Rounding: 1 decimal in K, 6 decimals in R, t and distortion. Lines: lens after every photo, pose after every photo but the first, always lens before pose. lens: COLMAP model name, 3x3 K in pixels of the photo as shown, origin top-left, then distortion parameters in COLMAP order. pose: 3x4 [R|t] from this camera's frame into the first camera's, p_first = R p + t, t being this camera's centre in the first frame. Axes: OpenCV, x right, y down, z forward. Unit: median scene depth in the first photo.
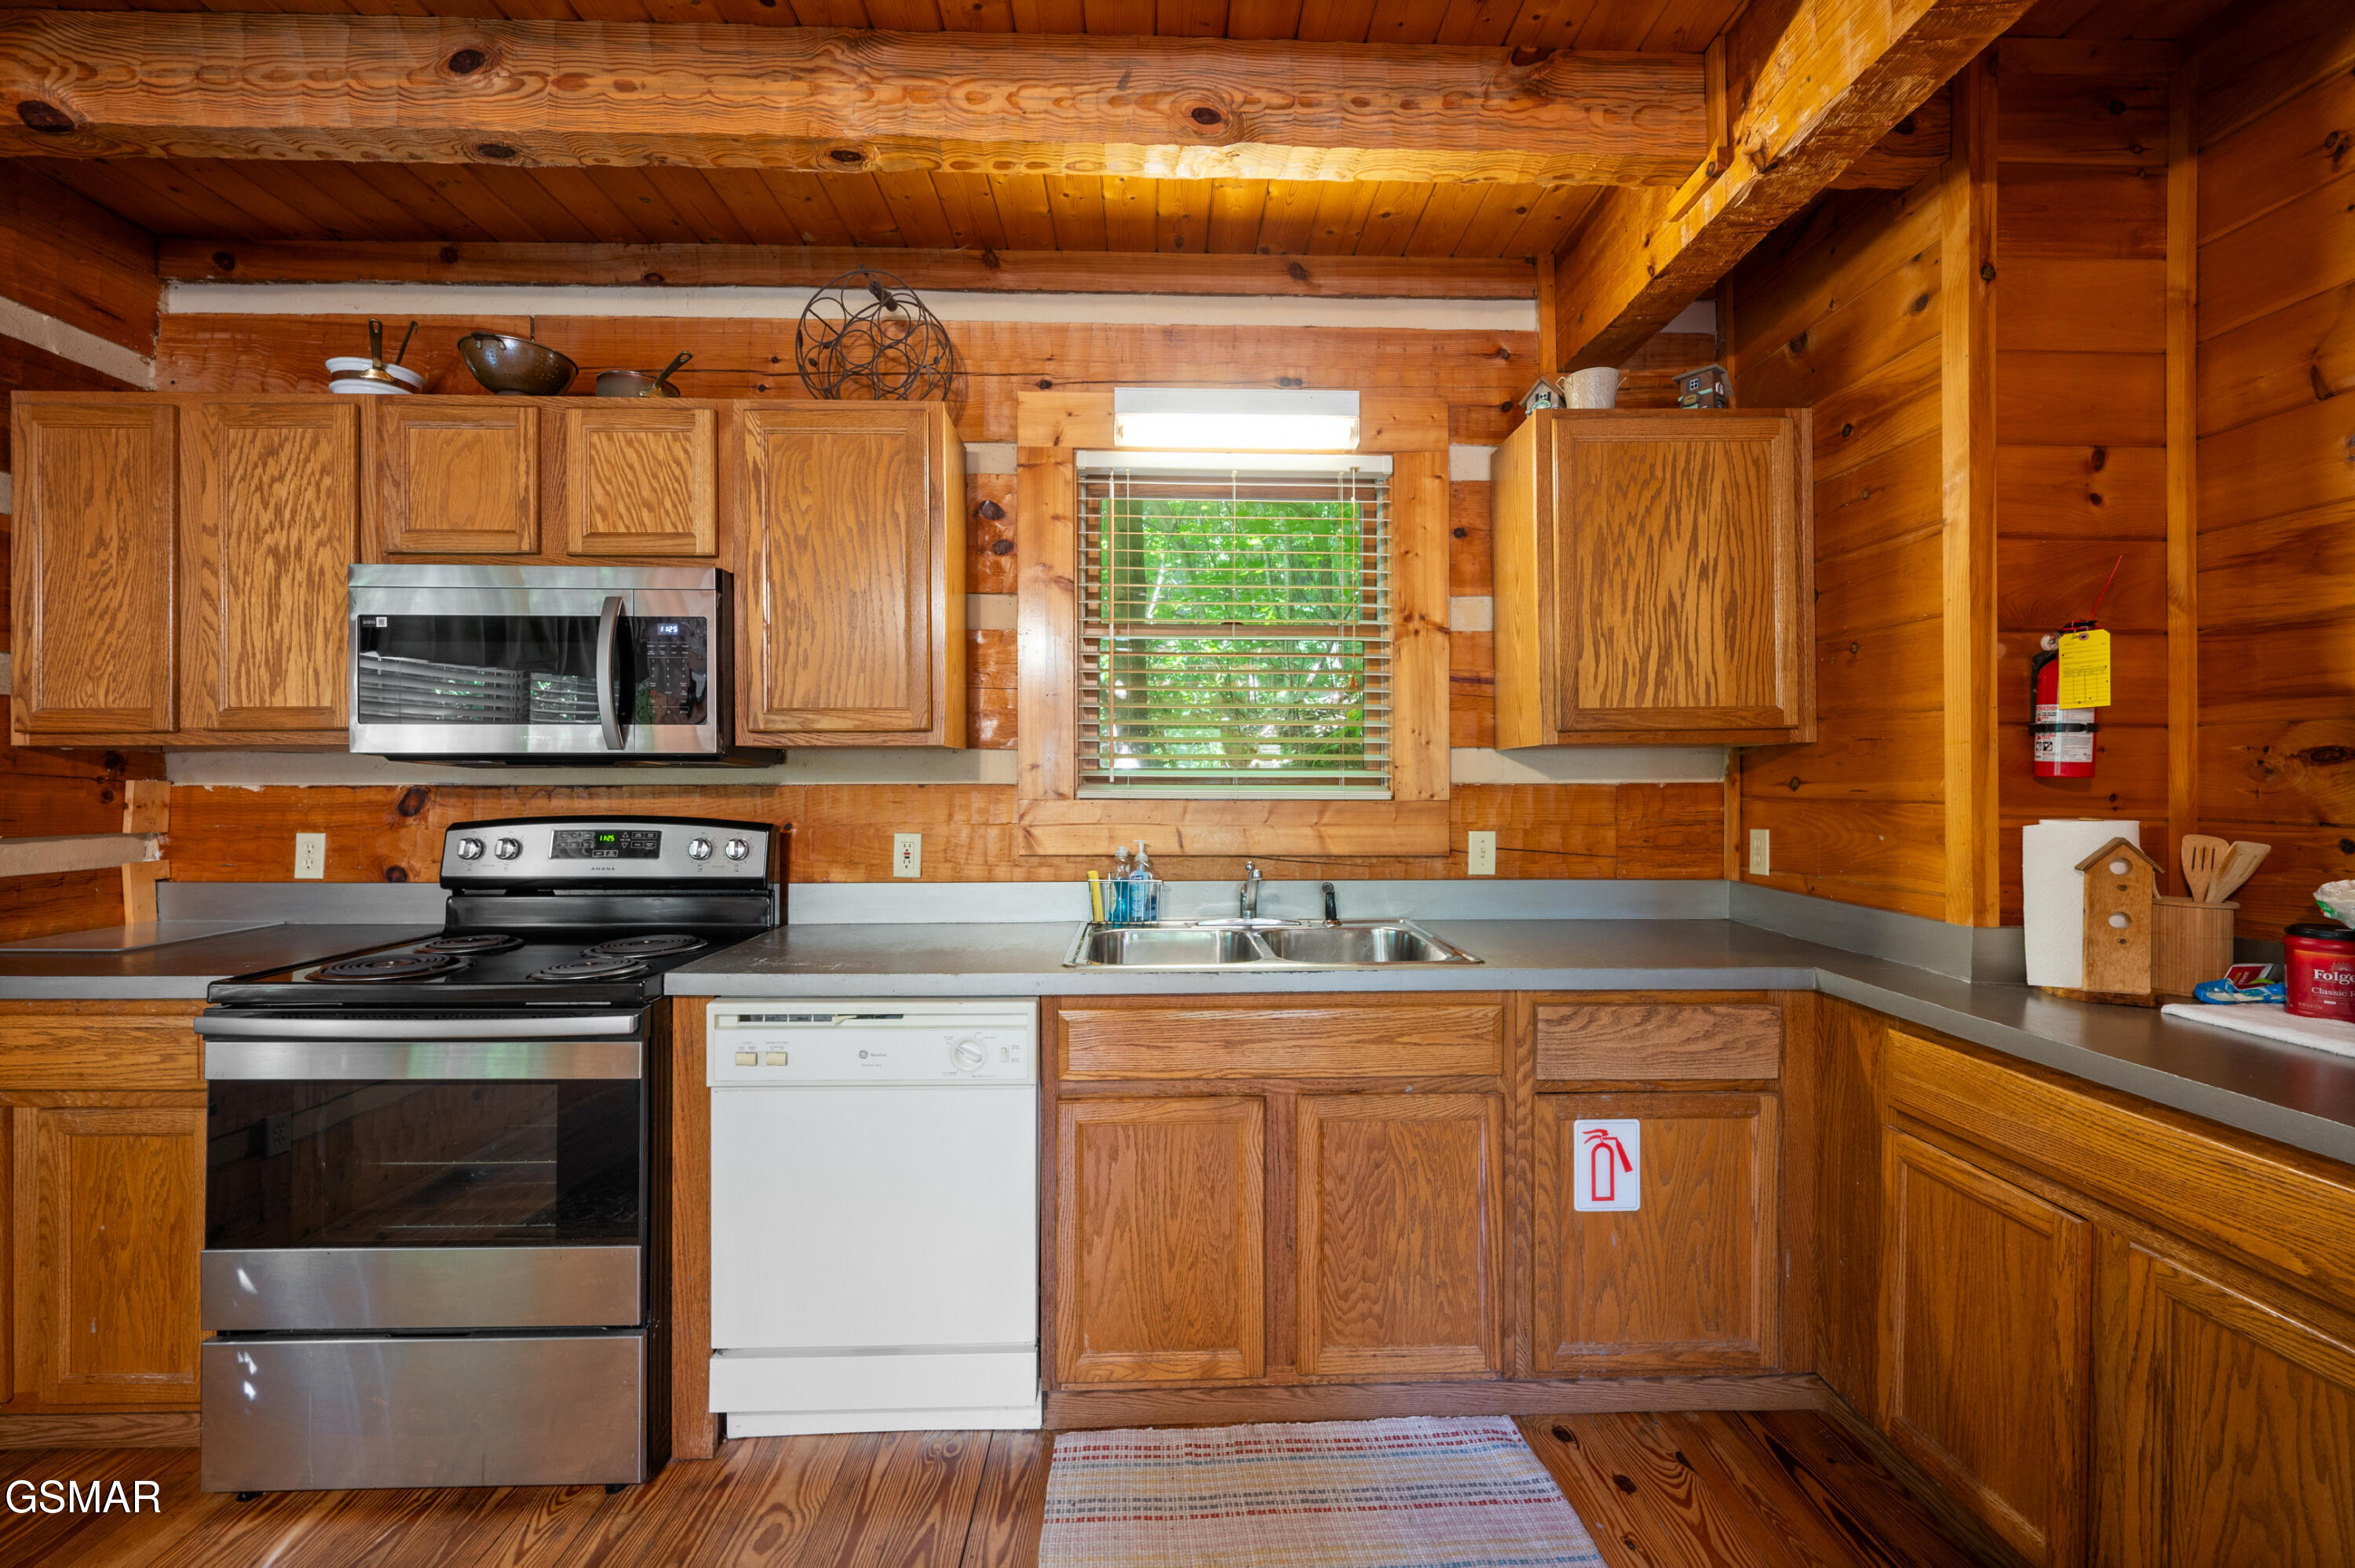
lens RADIAL K [[949.7, 0, 1176.3], [0, 949.7, 778.3], [0, 0, 1]] dist [-0.000199, 0.000095]
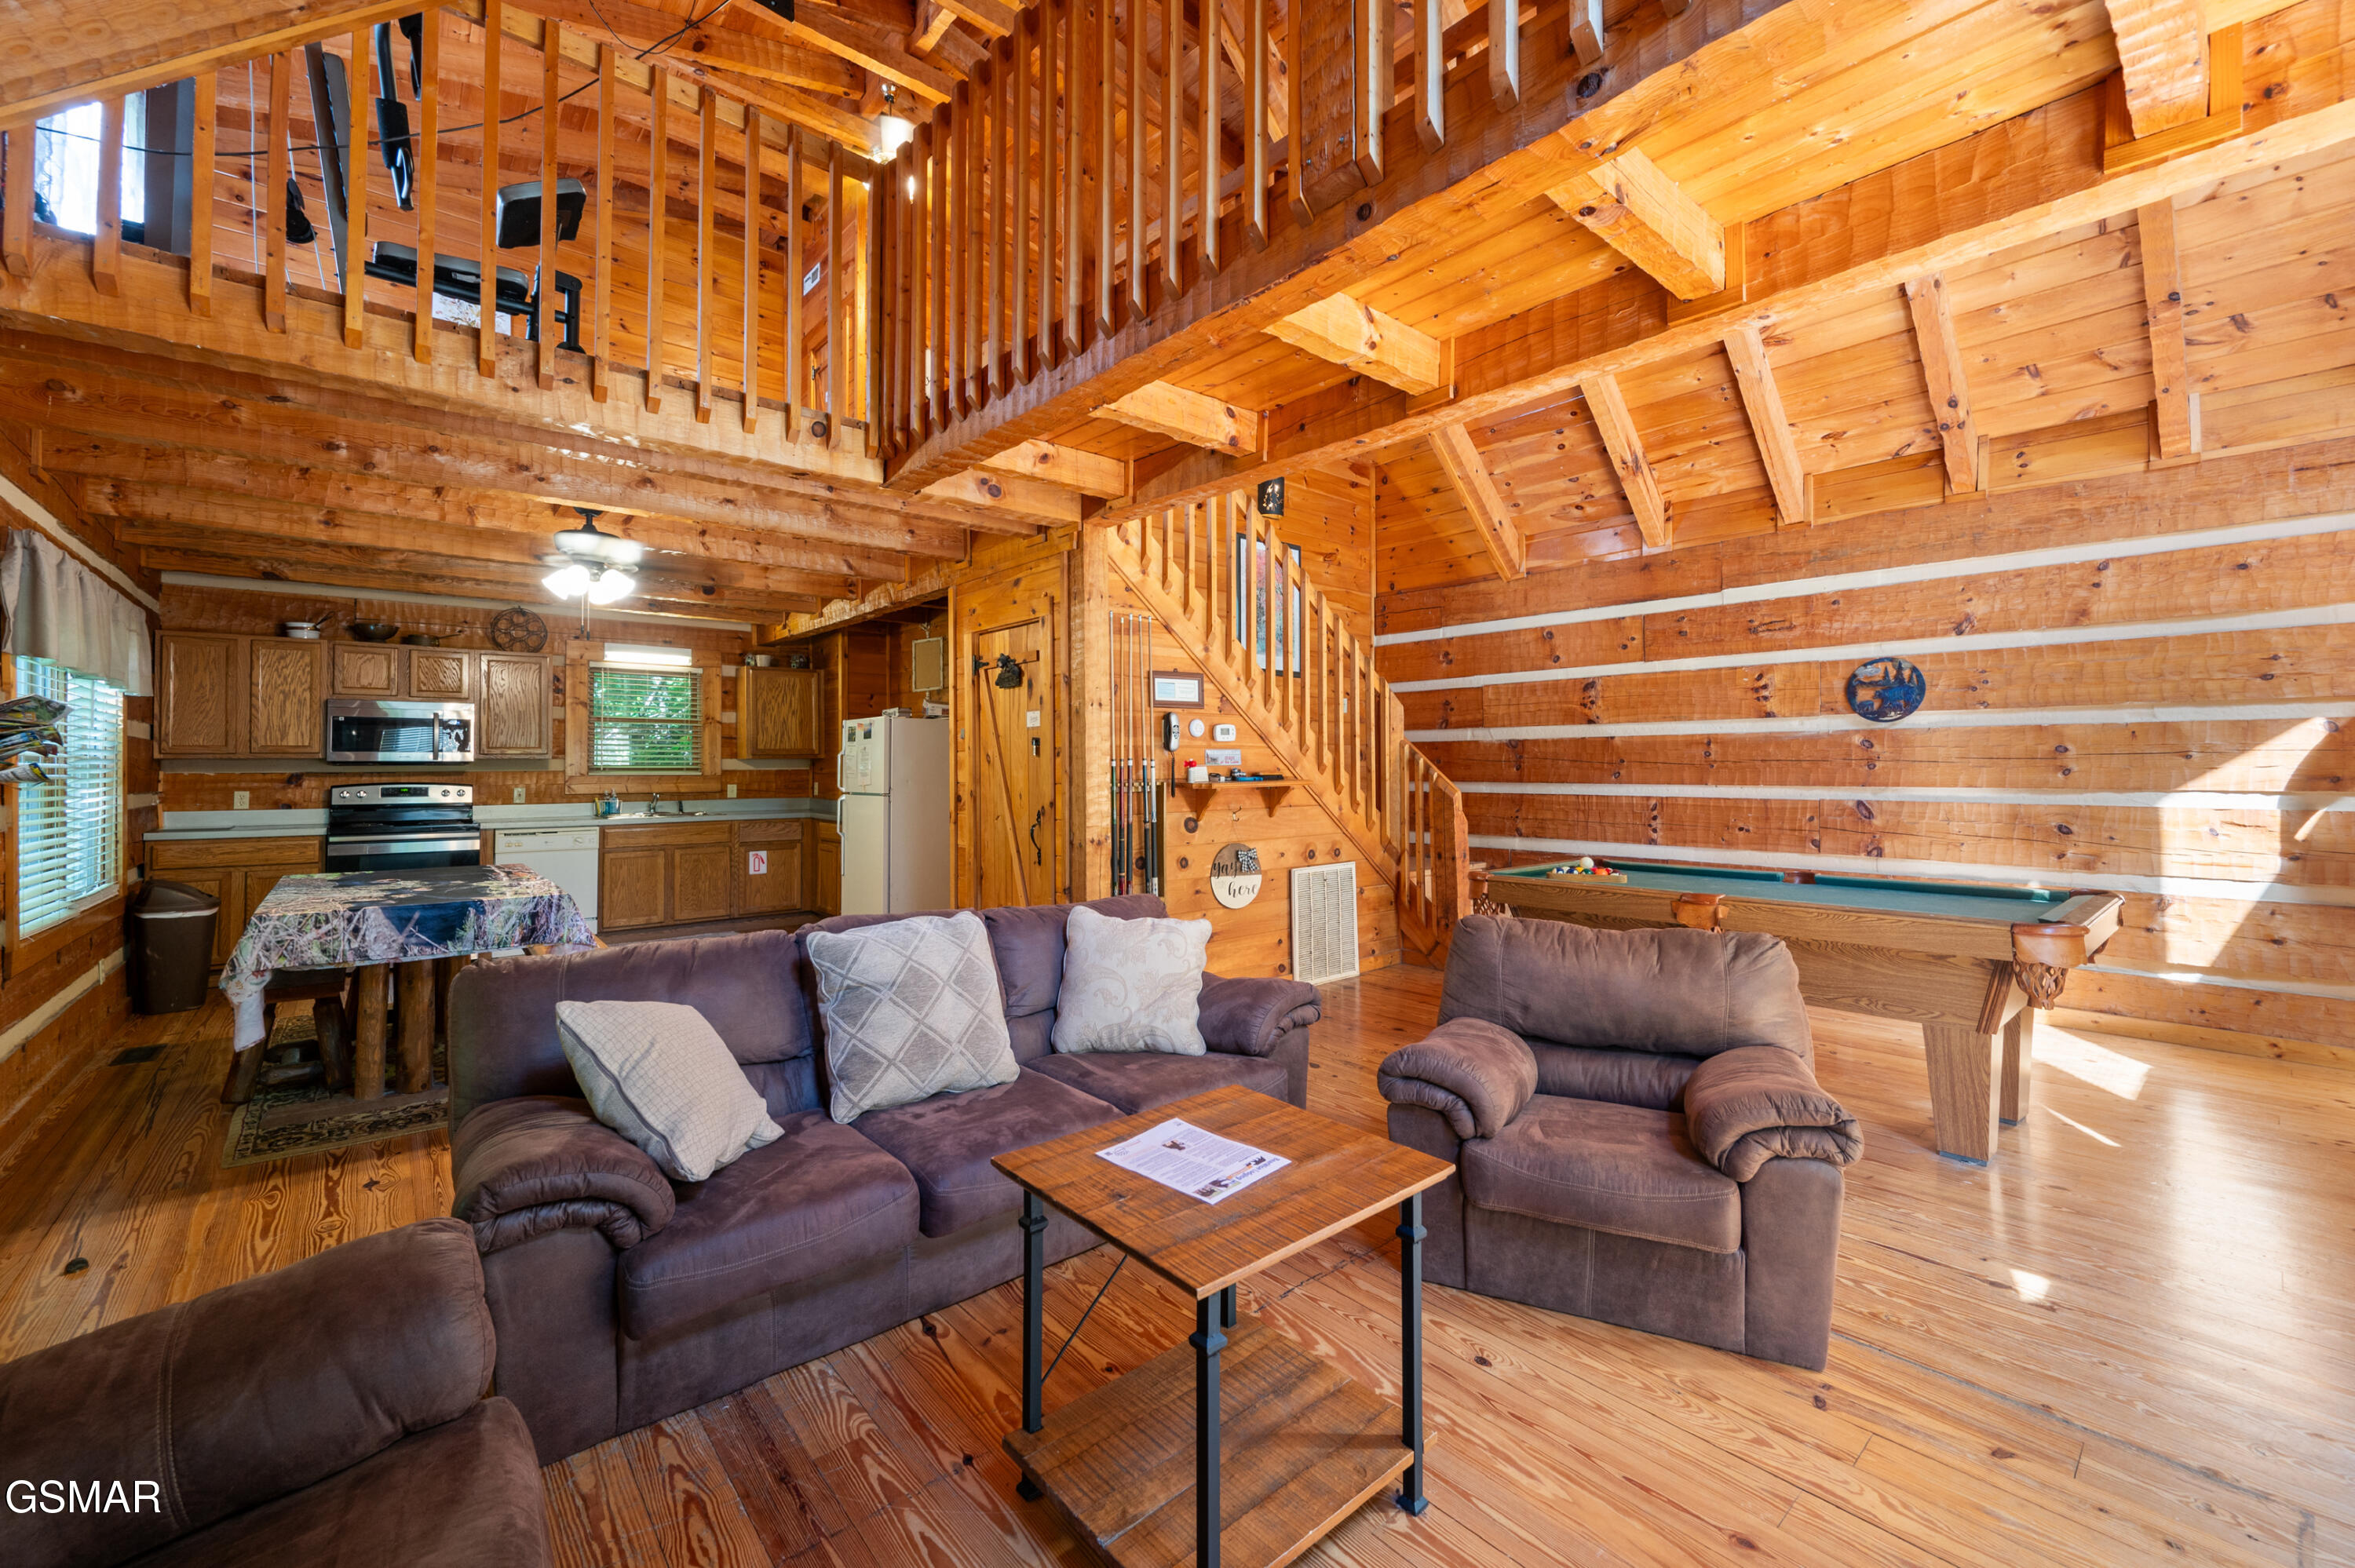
lens RADIAL K [[953.4, 0, 1185.1], [0, 953.4, 743.3], [0, 0, 1]] dist [-0.001277, 0.000276]
pose [[0.774582, 0.011966, 0.632360, -0.625023], [0.004836, 0.999680, -0.024840, 0.004578], [-0.632455, 0.022298, 0.774276, -2.892472]]
